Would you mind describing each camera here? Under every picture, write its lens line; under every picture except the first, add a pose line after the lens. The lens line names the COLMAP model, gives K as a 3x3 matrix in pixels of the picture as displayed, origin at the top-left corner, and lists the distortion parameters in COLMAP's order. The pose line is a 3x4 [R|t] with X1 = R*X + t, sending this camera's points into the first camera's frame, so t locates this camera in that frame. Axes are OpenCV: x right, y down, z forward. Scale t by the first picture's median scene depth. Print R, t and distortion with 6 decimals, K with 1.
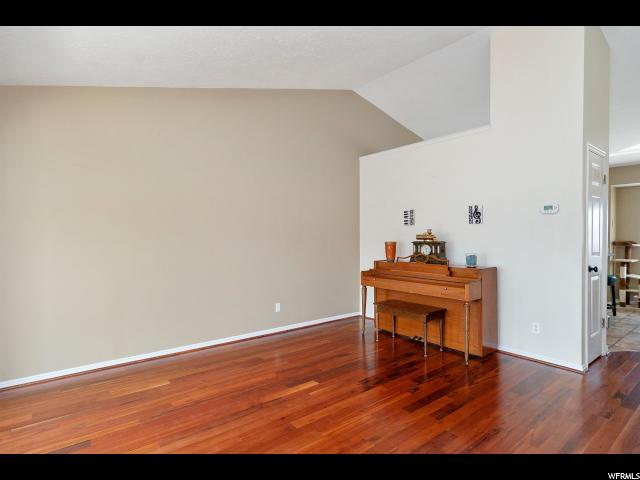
lens RADIAL K [[353.9, 0, 320.9], [0, 353.9, 230.6], [0, 0, 1]] dist [0.000891, 0.001954]
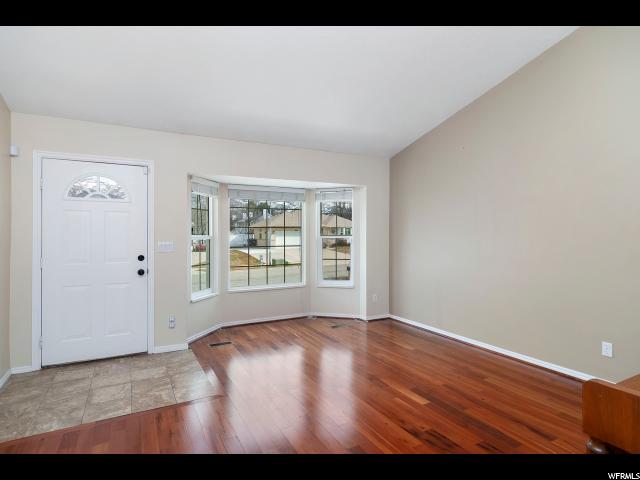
lens RADIAL K [[353.9, 0, 320.9], [0, 353.9, 230.6], [0, 0, 1]] dist [0.000891, 0.001954]
pose [[-0.198927, -0.015487, -0.979892, 0.844907], [0.012119, 0.999760, -0.018261, 0.013469], [0.979939, -0.015508, -0.198691, 0.867209]]
